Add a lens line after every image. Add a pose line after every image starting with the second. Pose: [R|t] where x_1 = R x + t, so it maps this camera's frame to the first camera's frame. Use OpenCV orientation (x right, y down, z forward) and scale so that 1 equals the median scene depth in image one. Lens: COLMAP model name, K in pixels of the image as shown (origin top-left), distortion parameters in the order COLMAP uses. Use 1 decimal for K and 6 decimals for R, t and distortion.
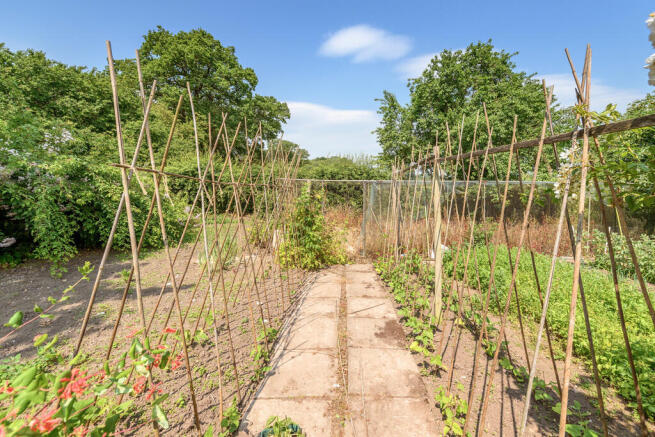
lens RADIAL K [[256.5, 0, 325.9], [0, 256.5, 193.3], [0, 0, 1]] dist [0.000808, -0.000068]
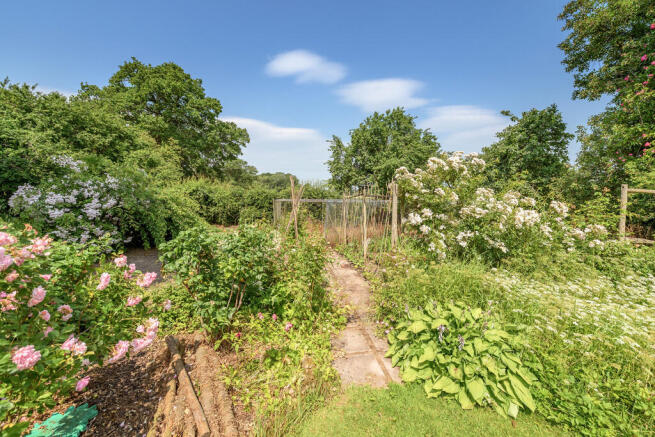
lens RADIAL K [[256.5, 0, 325.6], [0, 256.5, 217.0], [0, 0, 1]] dist [0.000808, -0.000068]
pose [[0.971863, -0.015954, 0.235004, -0.137467], [0.006358, 0.999117, 0.041533, -0.011019], [-0.235459, -0.038871, 0.971107, -0.334466]]
